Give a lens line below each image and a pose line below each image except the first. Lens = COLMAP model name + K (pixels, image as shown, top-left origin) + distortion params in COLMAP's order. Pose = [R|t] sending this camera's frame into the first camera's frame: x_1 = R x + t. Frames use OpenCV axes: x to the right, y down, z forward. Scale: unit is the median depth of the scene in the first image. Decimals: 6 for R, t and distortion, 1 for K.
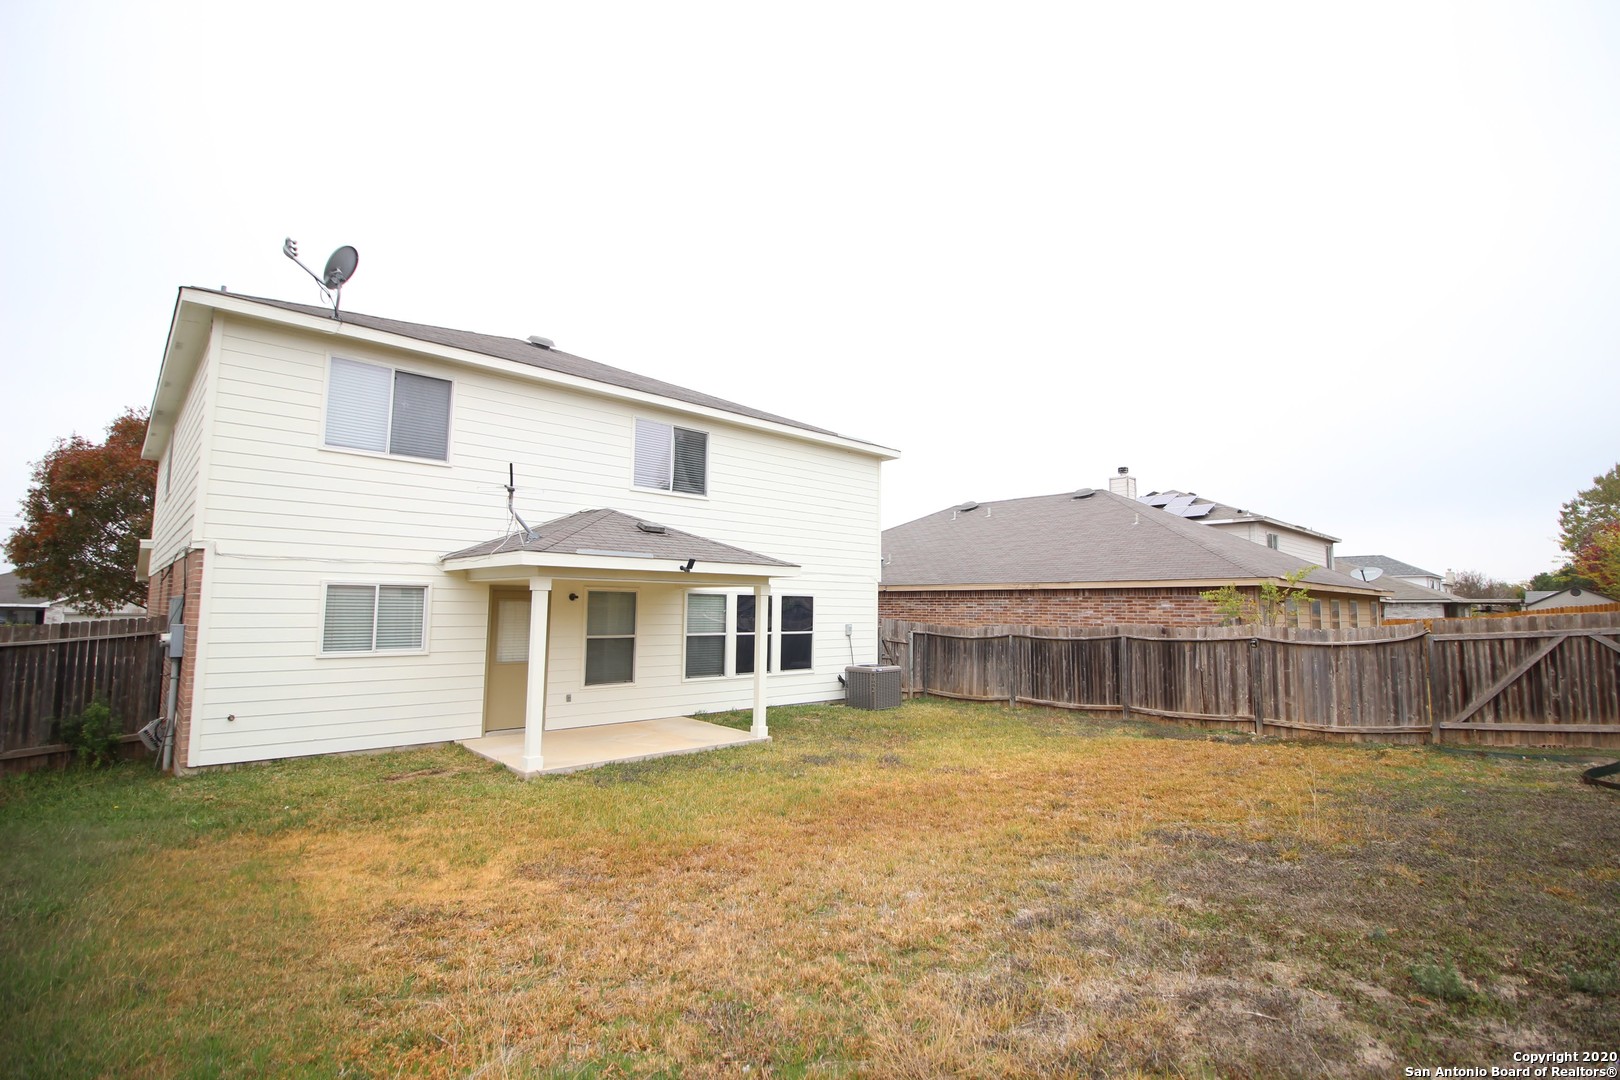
lens RADIAL K [[744.5, 0, 812.8], [0, 744.5, 540.7], [0, 0, 1]] dist [-0.009058, -0.008914]
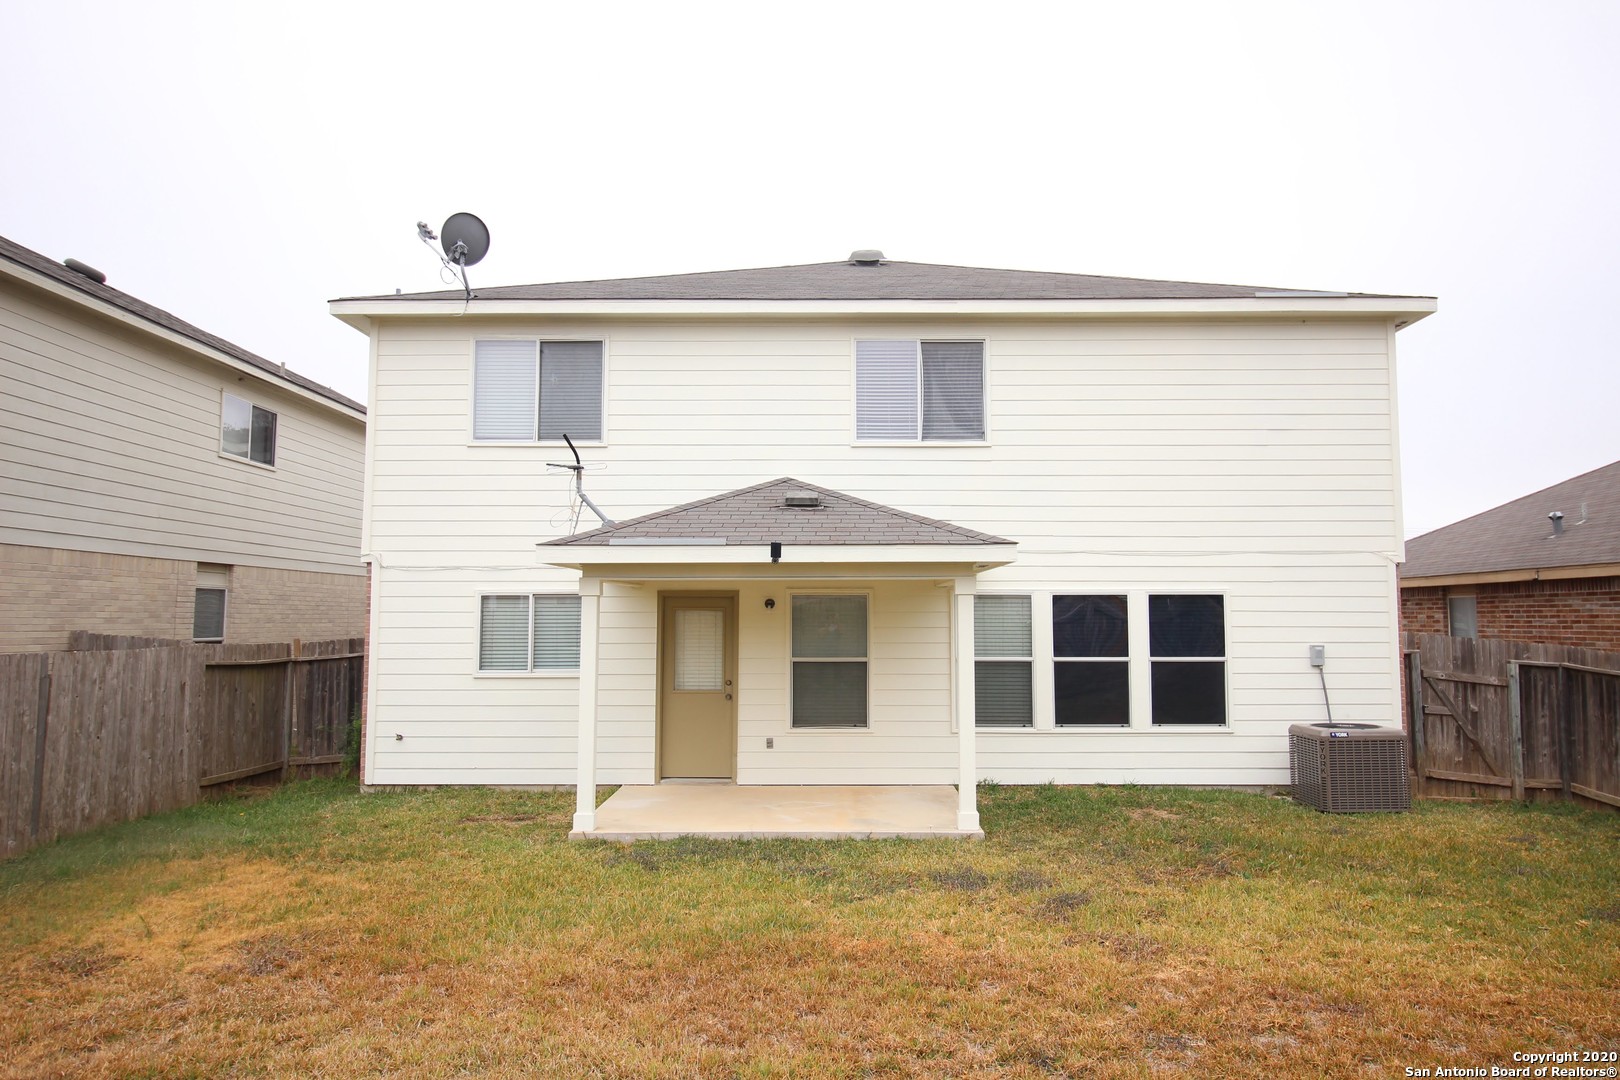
lens RADIAL K [[1055.4, 0, 812.0], [0, 1055.4, 536.1], [0, 0, 1]] dist [0.006170, -0.000944]
pose [[0.725296, -0.063288, -0.685522, 0.412323], [0.069648, 0.997402, -0.018392, 0.031420], [0.684905, -0.034406, 0.727820, 0.279180]]
